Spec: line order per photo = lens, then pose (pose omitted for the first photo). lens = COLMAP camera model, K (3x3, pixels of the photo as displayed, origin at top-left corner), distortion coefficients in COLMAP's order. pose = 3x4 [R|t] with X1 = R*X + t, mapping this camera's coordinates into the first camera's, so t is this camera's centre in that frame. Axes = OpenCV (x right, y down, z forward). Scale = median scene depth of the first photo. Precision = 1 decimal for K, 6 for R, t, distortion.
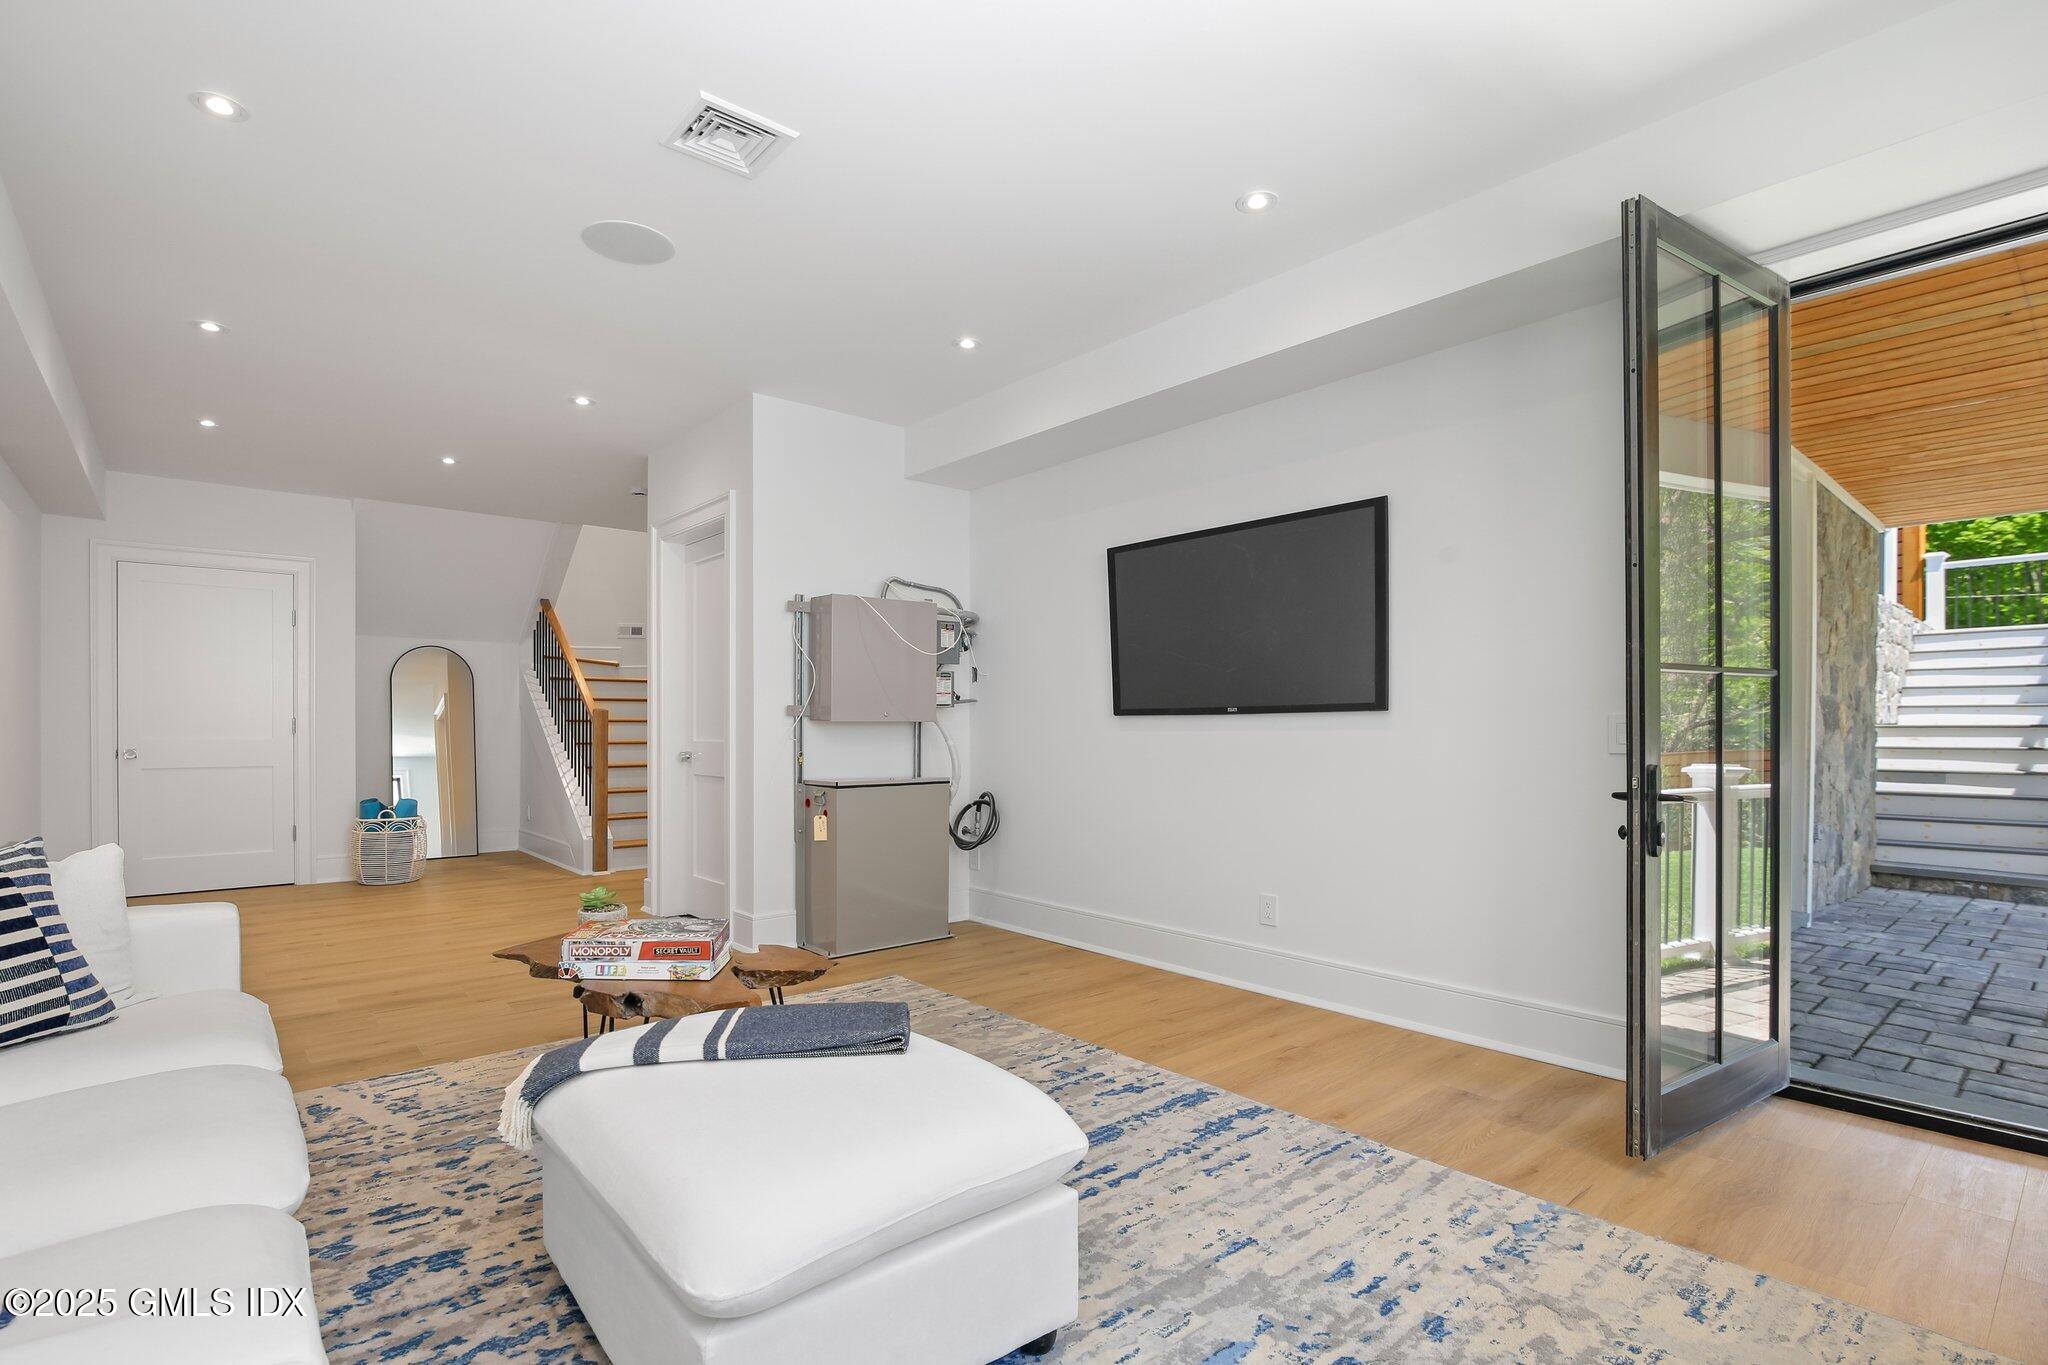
lens RADIAL K [[927.1, 0, 992.8], [0, 927.1, 731.7], [0, 0, 1]] dist [-0.016288, -0.000218]
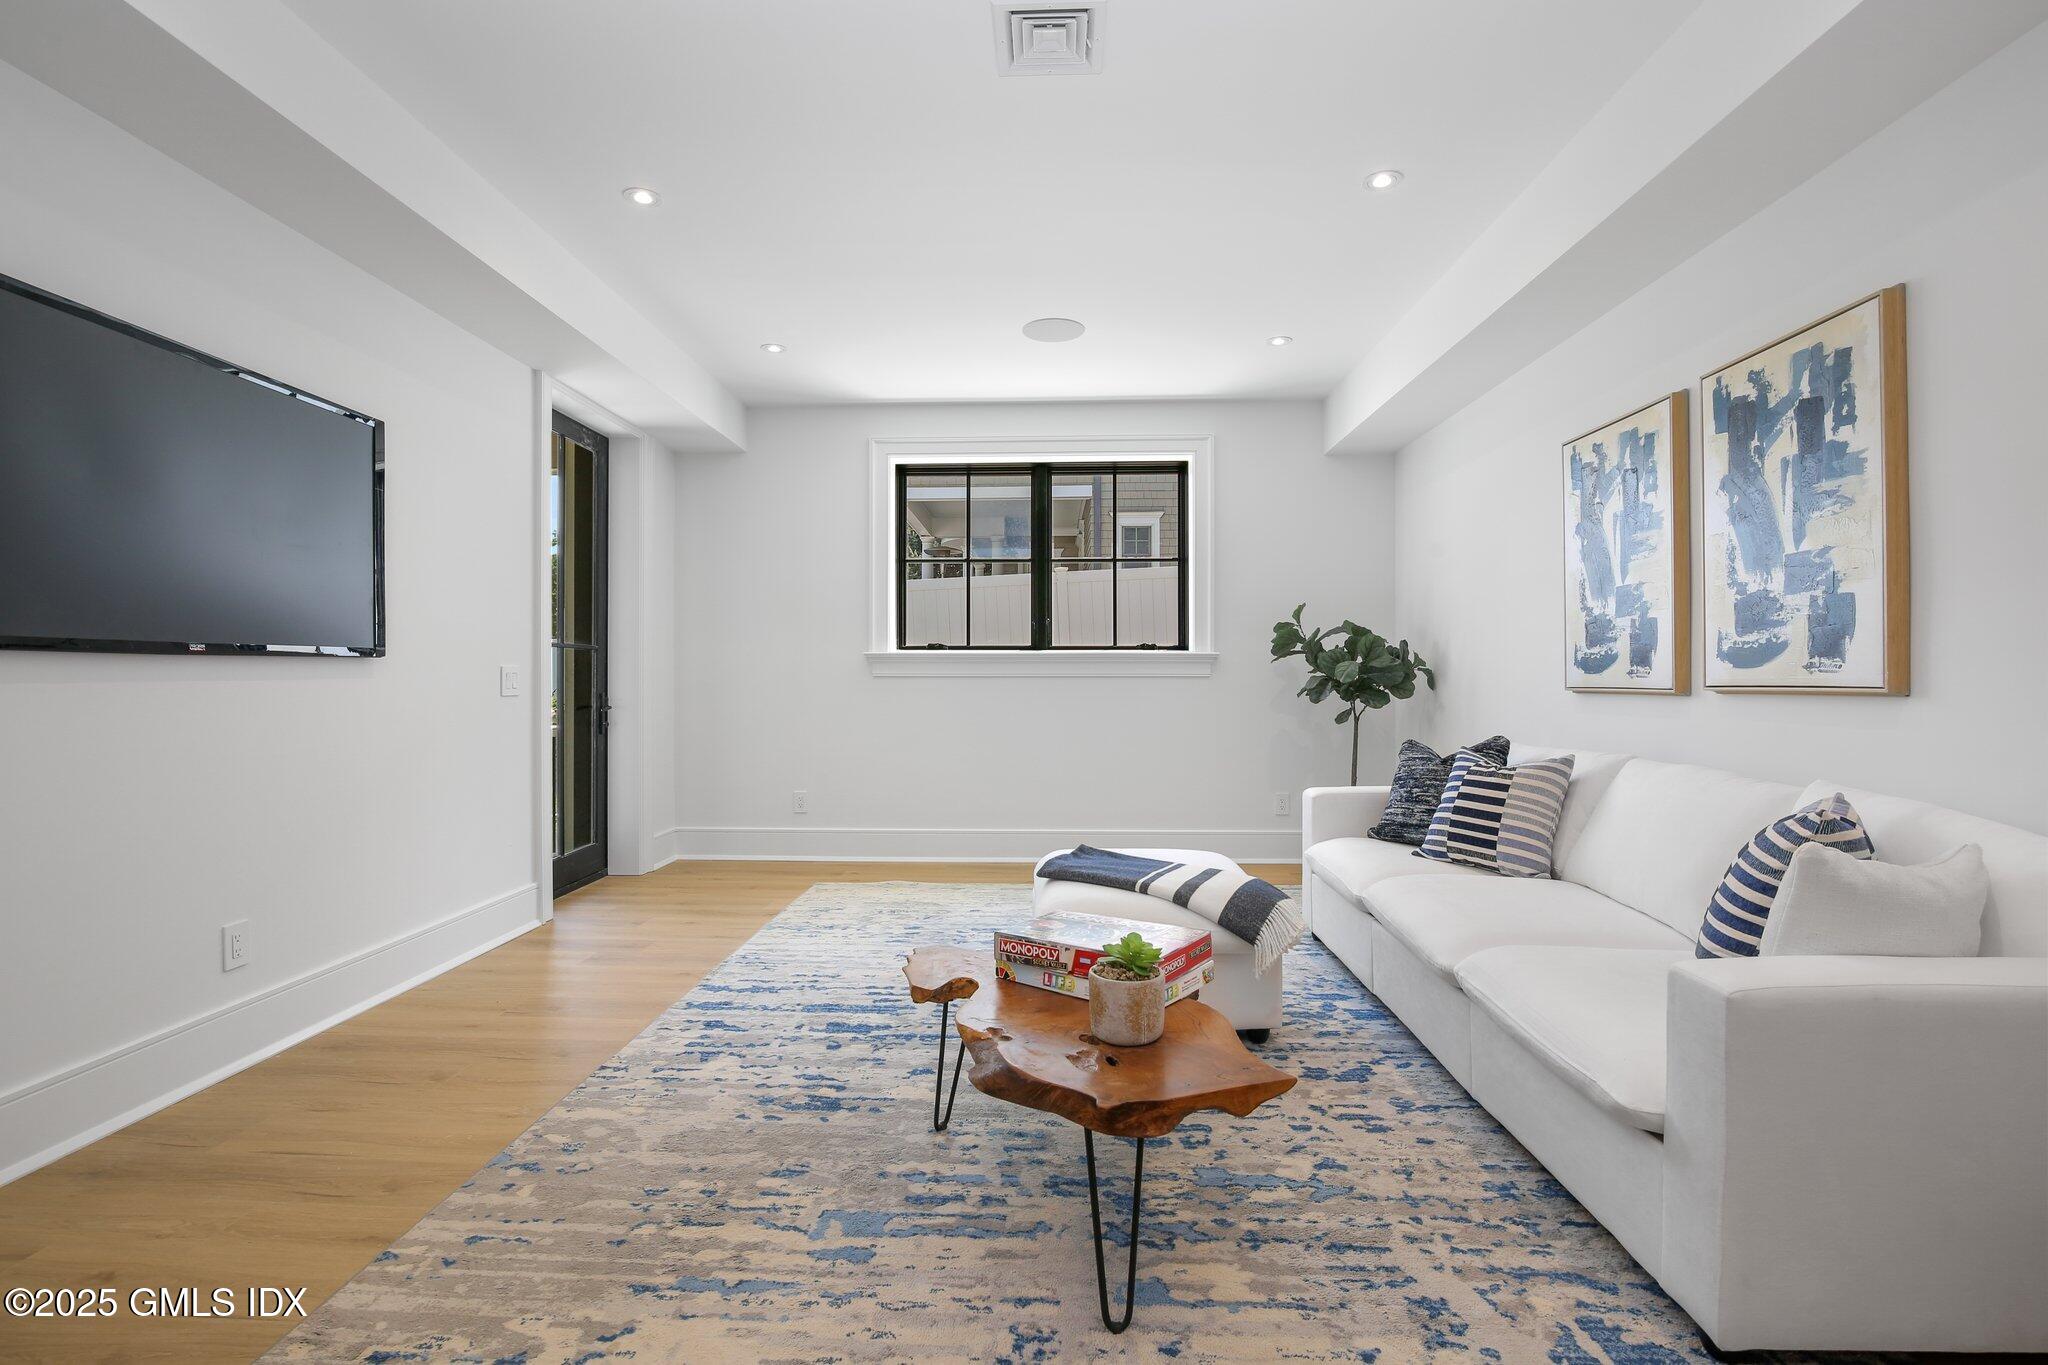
lens RADIAL K [[927.1, 0, 1020.6], [0, 927.1, 675.6], [0, 0, 1]] dist [-0.016288, -0.000218]
pose [[-0.732844, 0.001656, 0.680395, -0.886063], [0.005942, 0.999974, 0.003965, -0.006269], [-0.680371, 0.006949, -0.732835, 1.681819]]
